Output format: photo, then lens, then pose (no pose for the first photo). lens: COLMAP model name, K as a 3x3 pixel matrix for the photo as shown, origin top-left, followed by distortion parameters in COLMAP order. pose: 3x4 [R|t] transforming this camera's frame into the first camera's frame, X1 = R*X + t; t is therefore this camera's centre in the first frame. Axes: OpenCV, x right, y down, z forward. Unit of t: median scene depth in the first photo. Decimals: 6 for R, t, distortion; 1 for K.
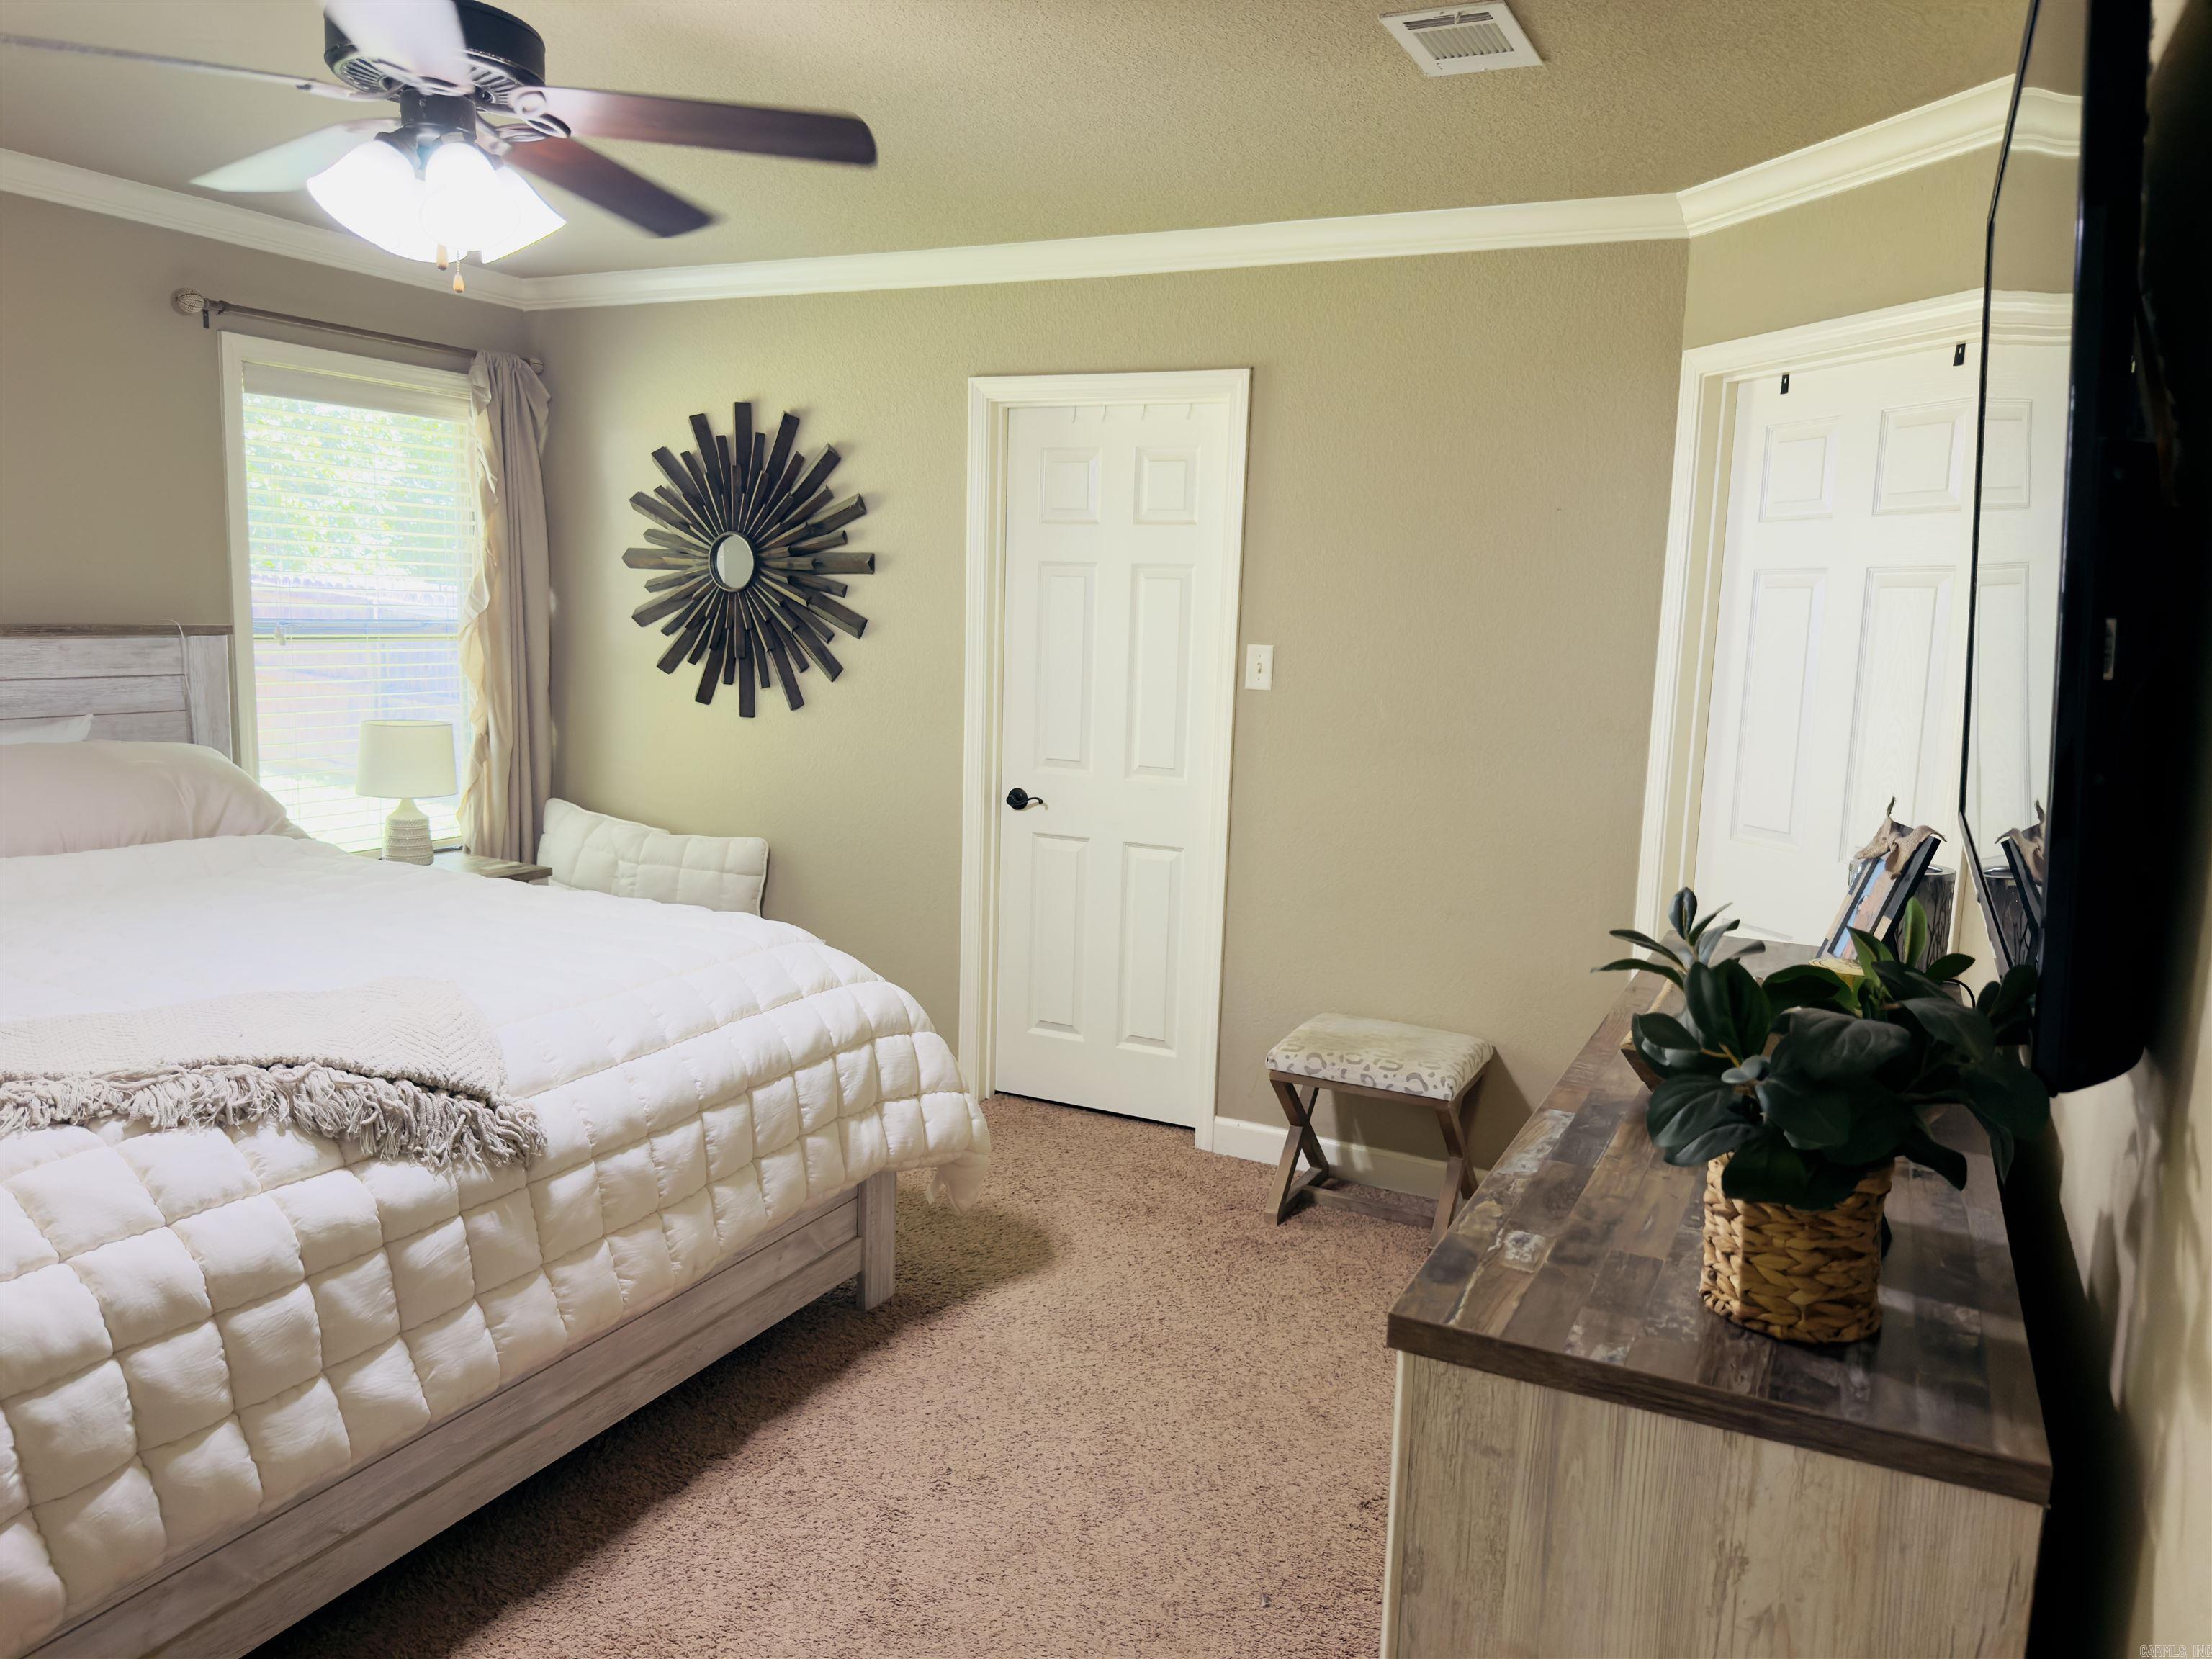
lens RADIAL K [[1552.4, 0, 1115.3], [0, 1552.4, 830.4], [0, 0, 1]] dist [0.184986, -0.402295]
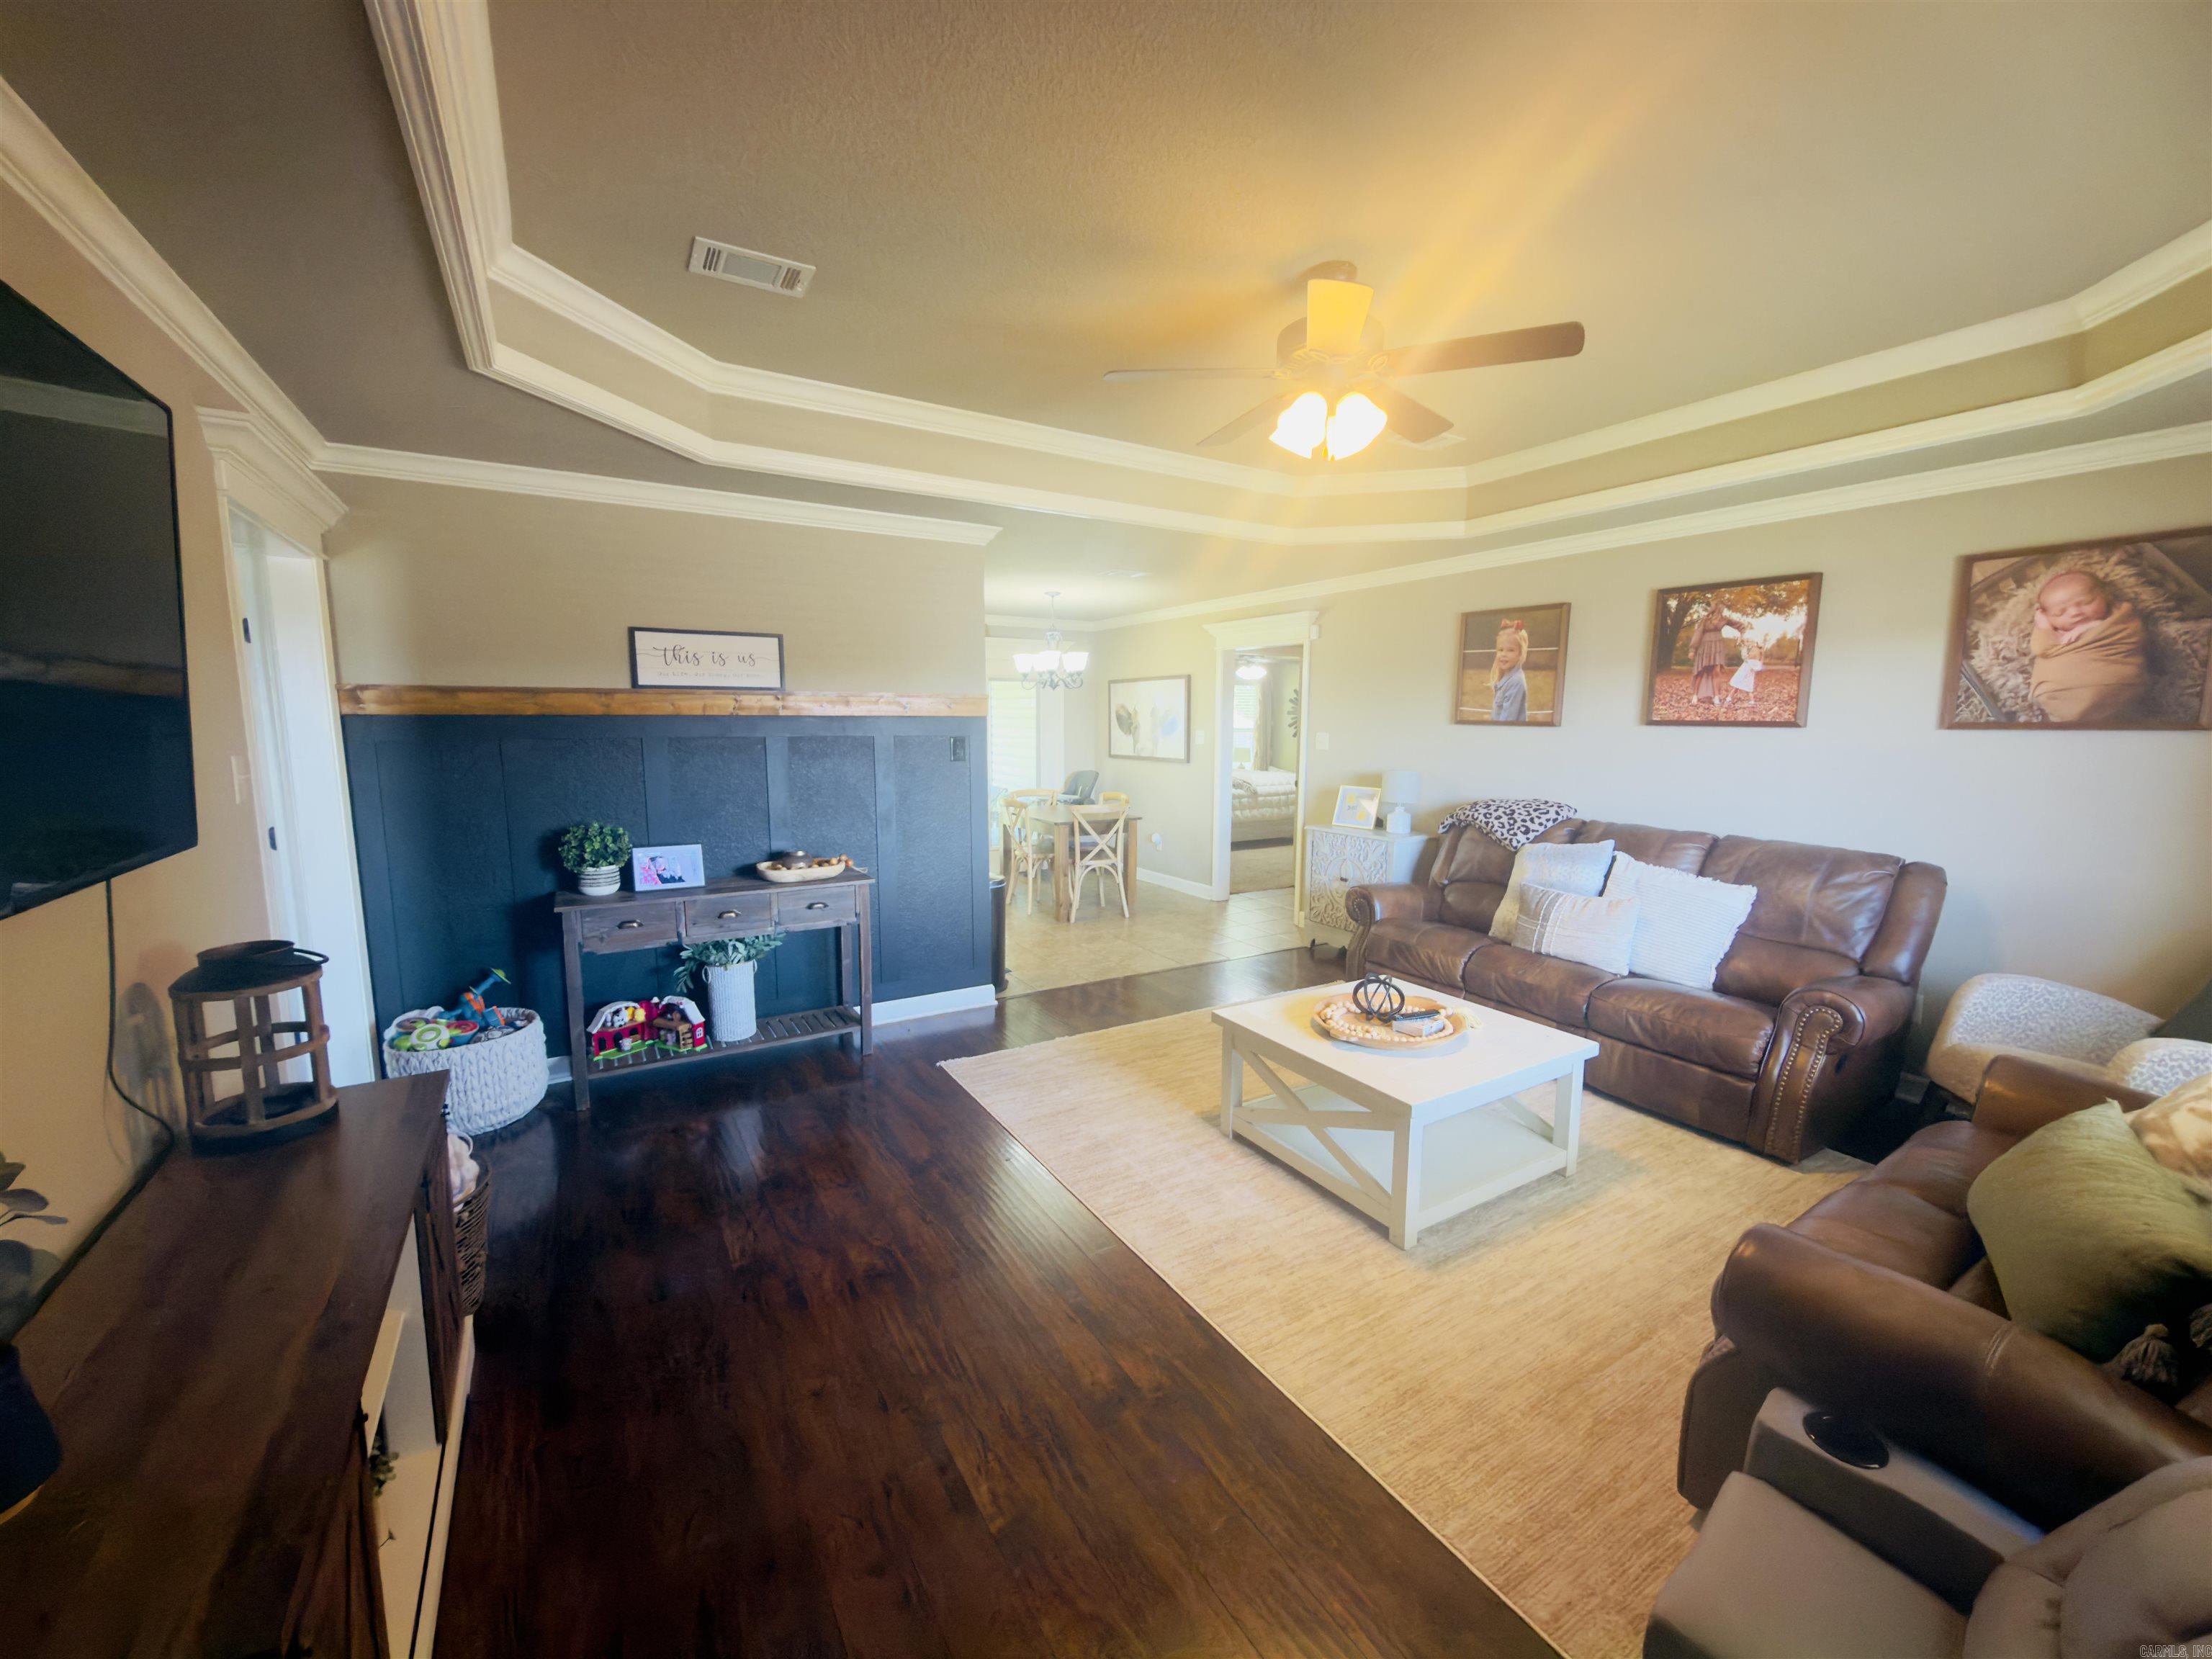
lens RADIAL K [[884.0, 0, 1106.0], [0, 884.0, 829.5], [0, 0, 1]] dist [0.005529, 0.000105]
pose [[0.845890, 0.041837, -0.531715, 1.305191], [-0.052615, 0.998602, -0.005130, 0.432874], [0.530757, 0.032315, 0.846908, -3.020238]]
